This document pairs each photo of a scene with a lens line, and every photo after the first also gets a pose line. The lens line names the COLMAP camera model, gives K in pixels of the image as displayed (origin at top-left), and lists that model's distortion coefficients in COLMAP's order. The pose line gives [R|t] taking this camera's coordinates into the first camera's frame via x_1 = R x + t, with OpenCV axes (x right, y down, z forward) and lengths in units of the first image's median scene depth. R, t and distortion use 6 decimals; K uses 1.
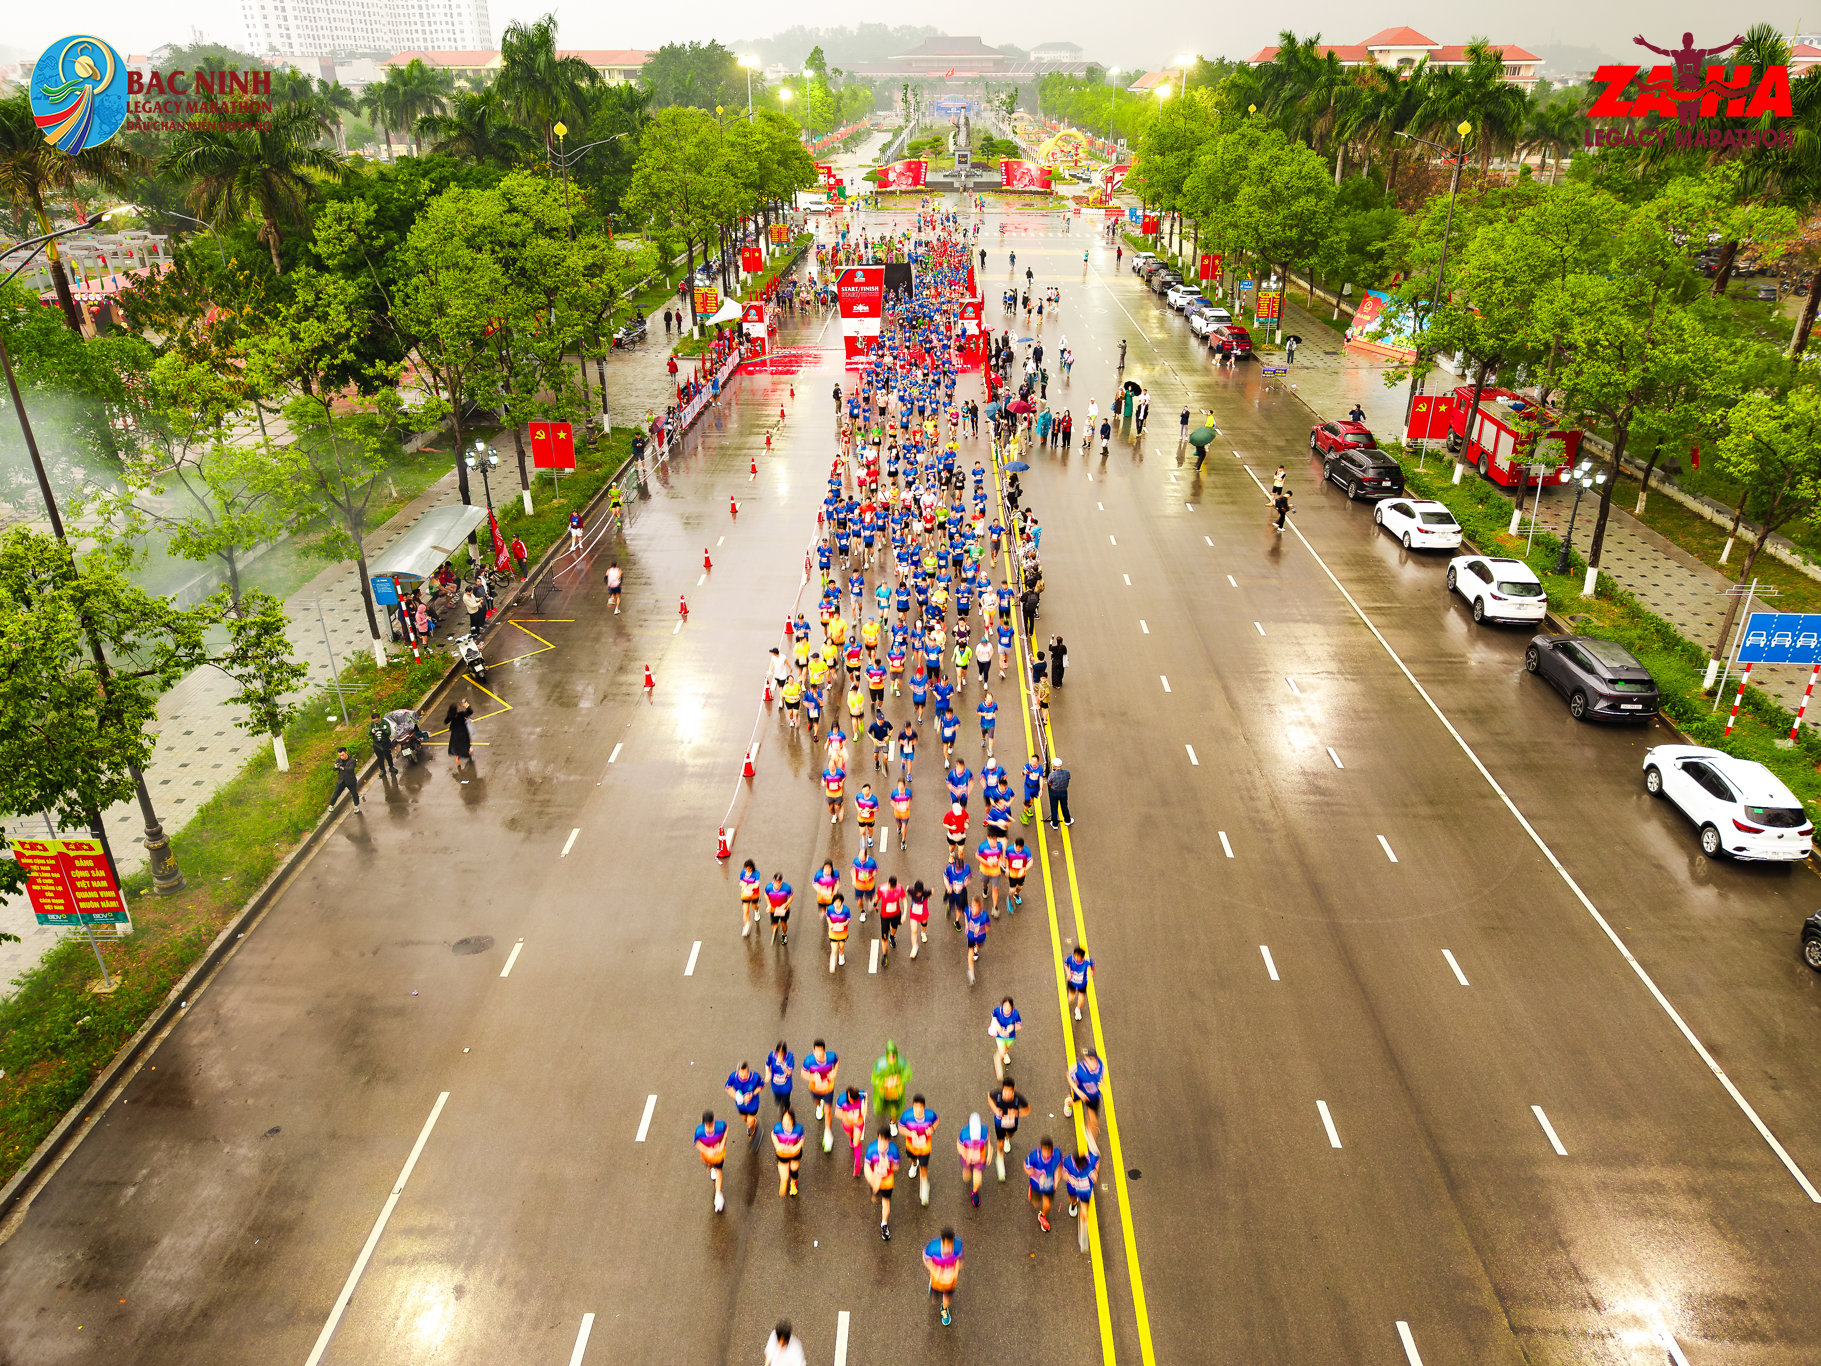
lens RADIAL K [[1242.0, 0, 910.6], [0, 1242.0, 660.2], [0, 0, 1]] dist [0.008785, -0.006074]
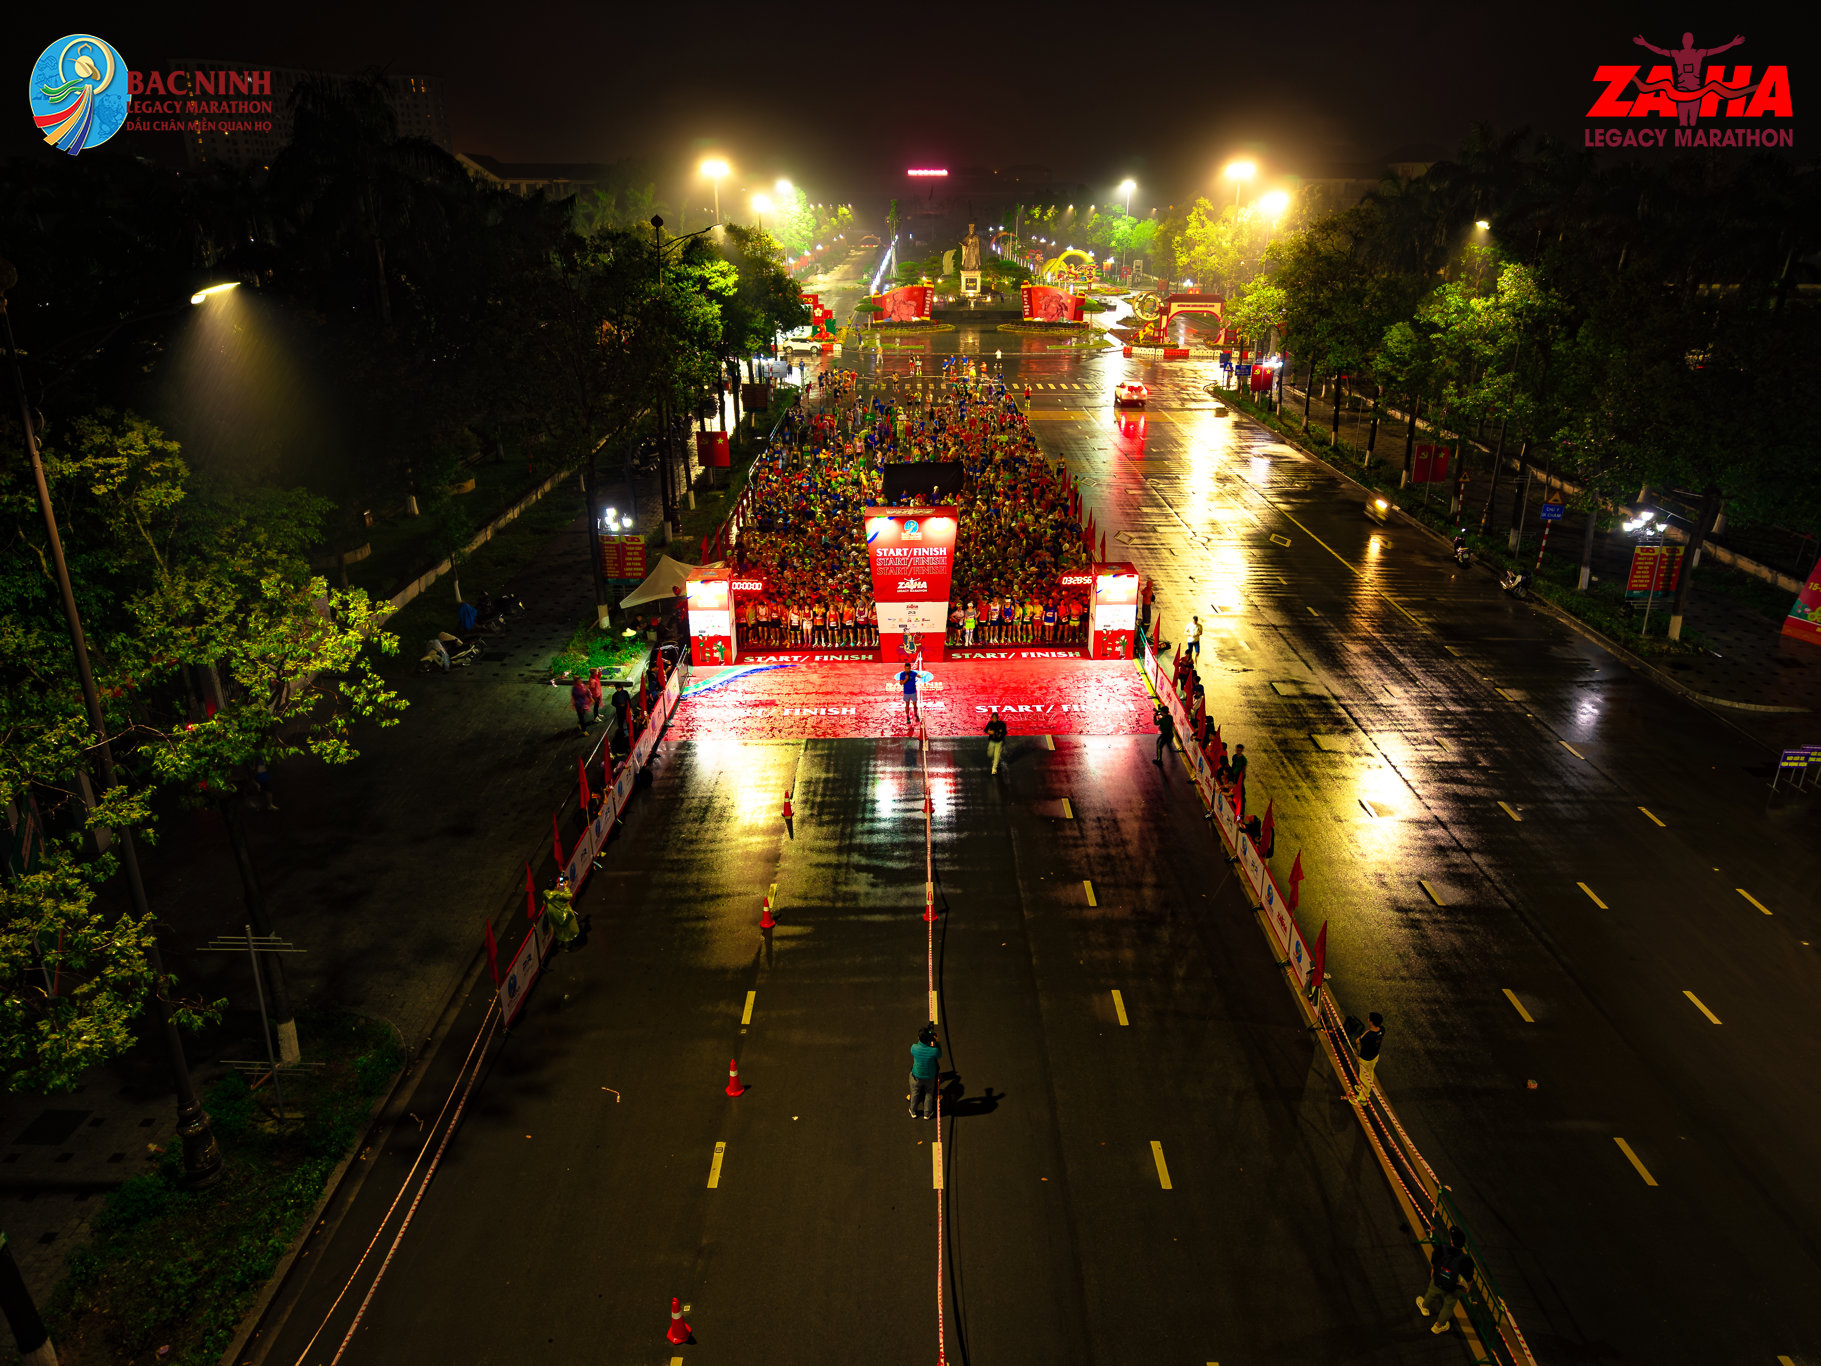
lens RADIAL K [[1204.0, 0, 915.0], [0, 1204.0, 639.7], [0, 0, 1]] dist [0.009561, -0.004581]
pose [[0.999436, -0.006880, 0.032876, -0.079098], [0.009715, 0.996173, -0.086863, -0.304410], [-0.032153, 0.087133, 0.995678, 0.691057]]
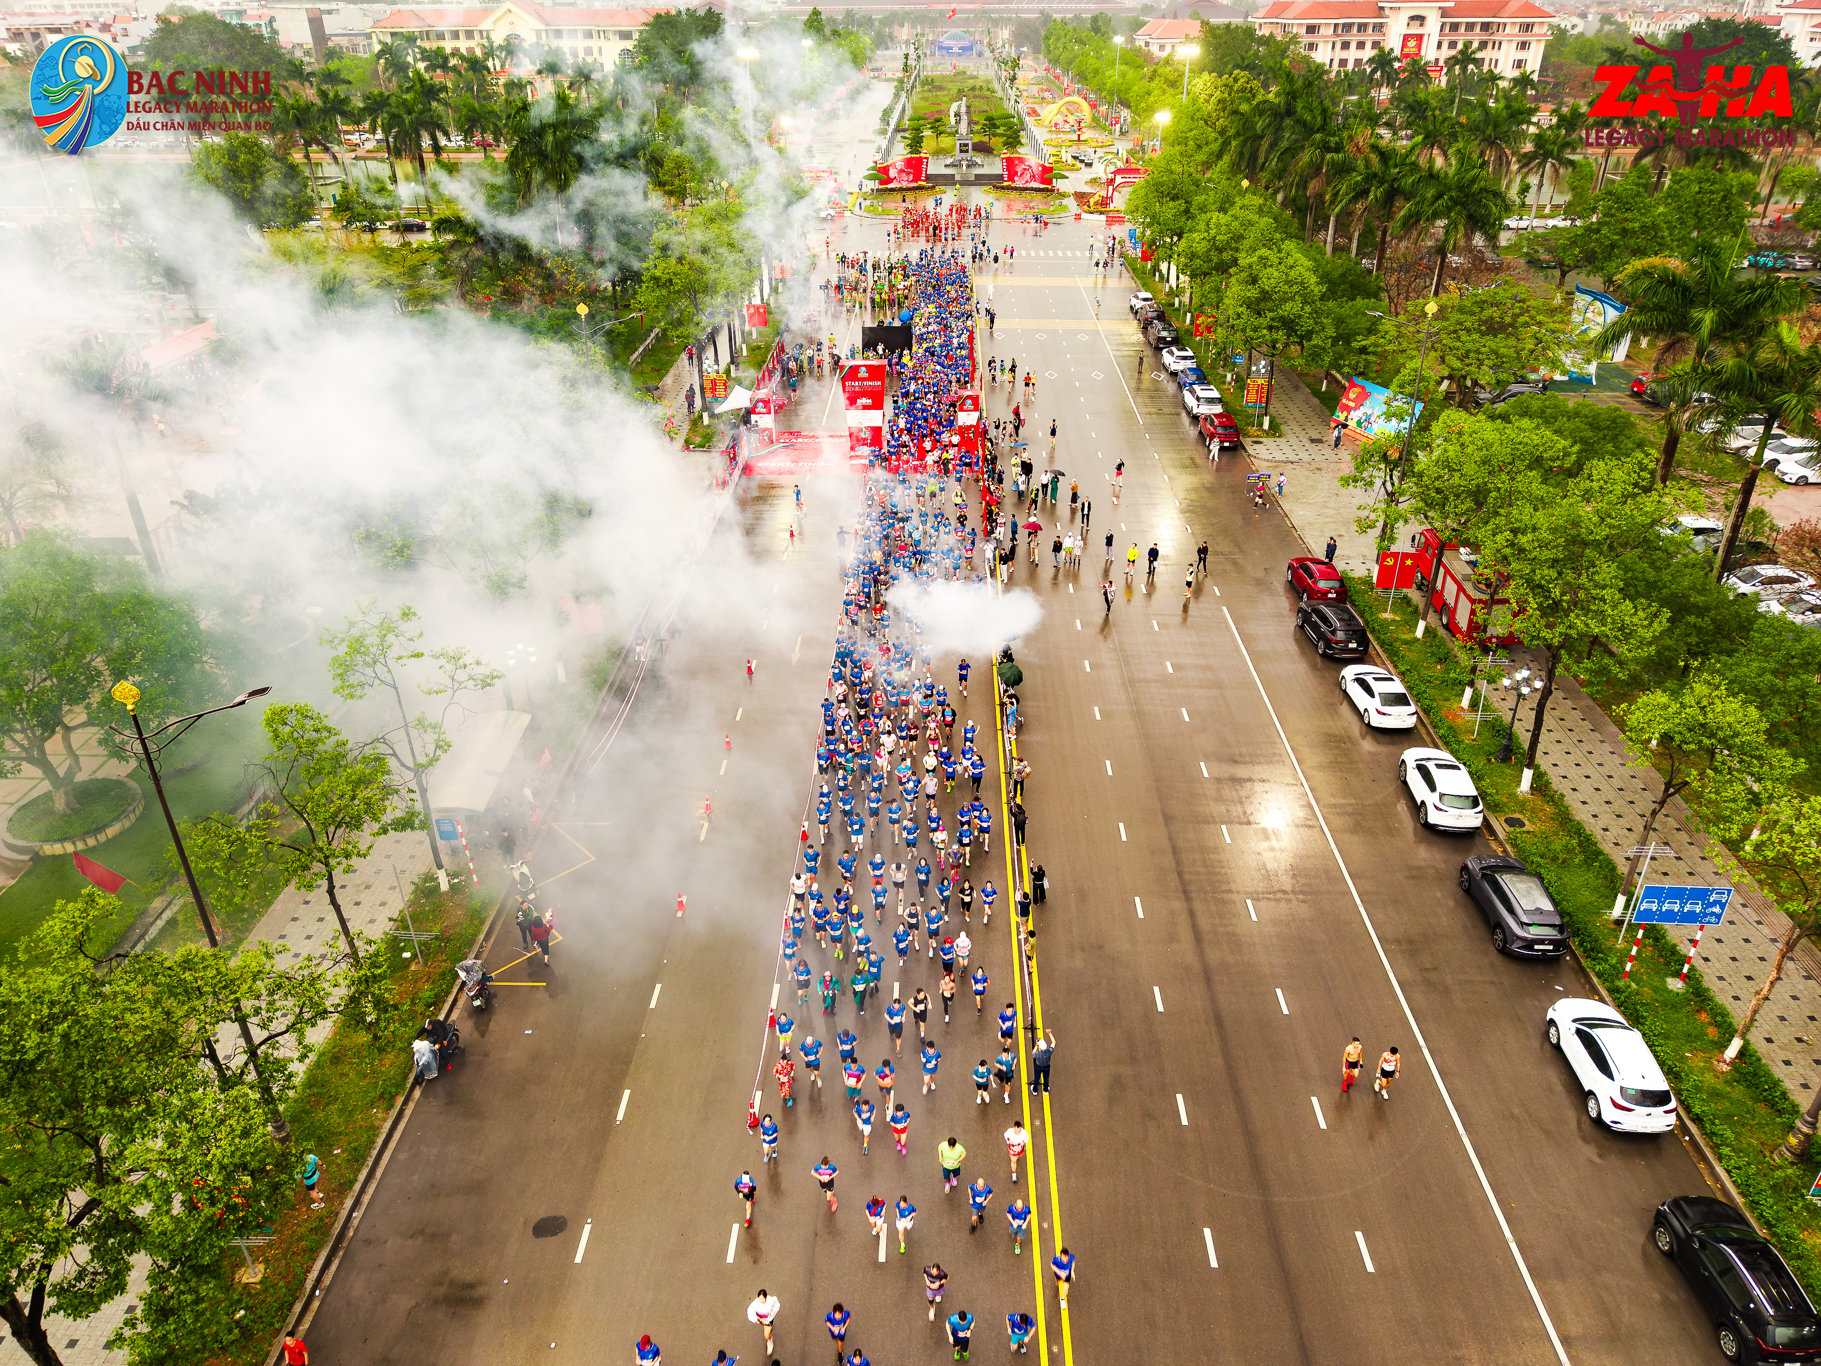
lens RADIAL K [[1258.1, 0, 910.7], [0, 1258.1, 650.8], [0, 0, 1]] dist [0.008604, -0.005337]
pose [[0.999991, -0.003654, -0.002256, 0.000913], [0.003772, 0.998479, 0.054997, -0.187162], [0.002052, -0.055005, 0.998484, -0.088620]]
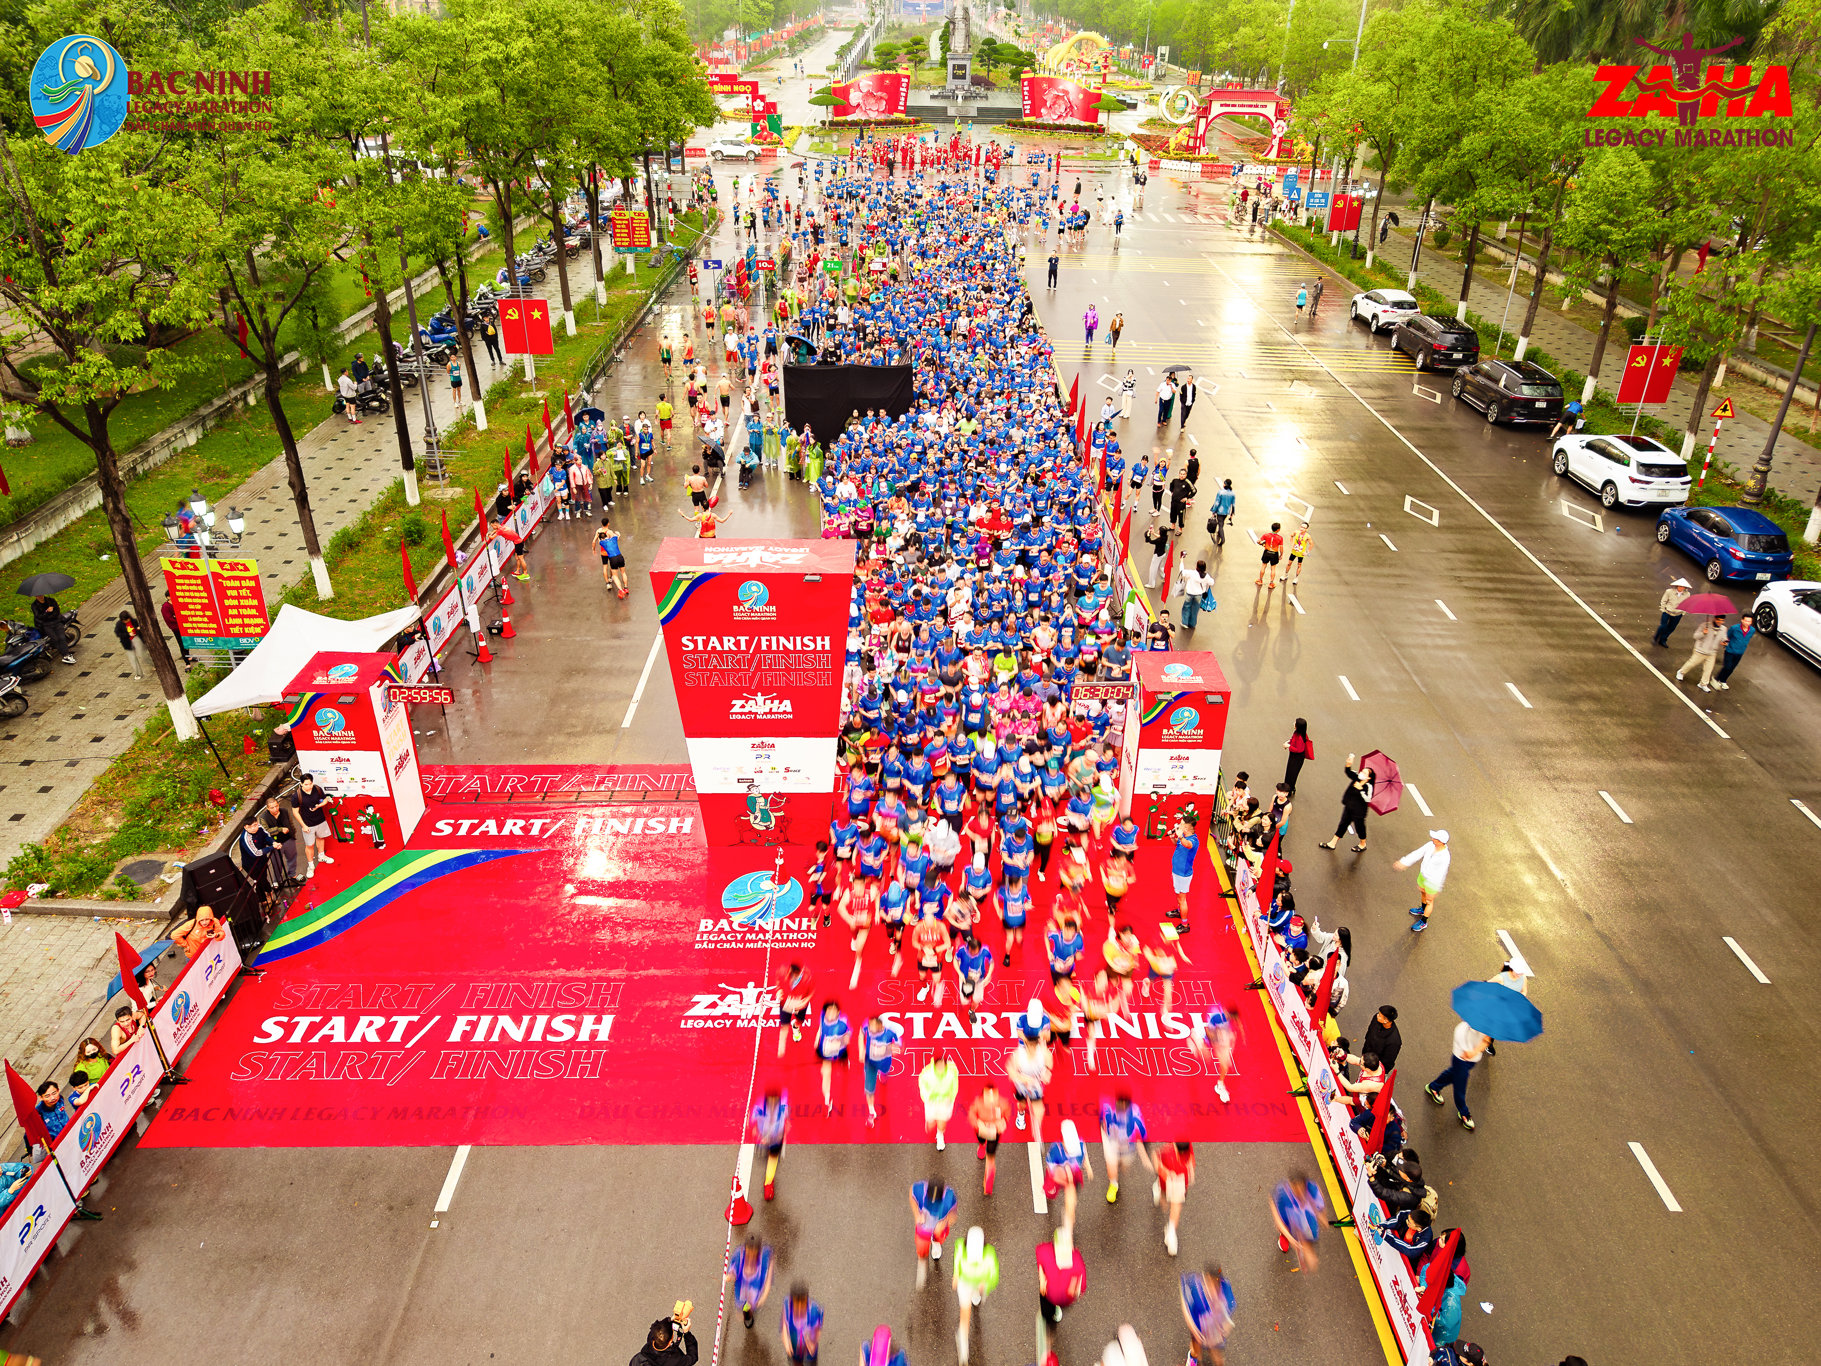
lens RADIAL K [[1204.0, 0, 915.0], [0, 1204.0, 639.7], [0, 0, 1]] dist [0.009561, -0.004581]
pose [[0.999156, 0.003218, 0.040946, -0.026173], [-0.005783, 0.998017, 0.062680, -0.442277], [-0.040663, -0.062864, 0.997193, 1.067145]]
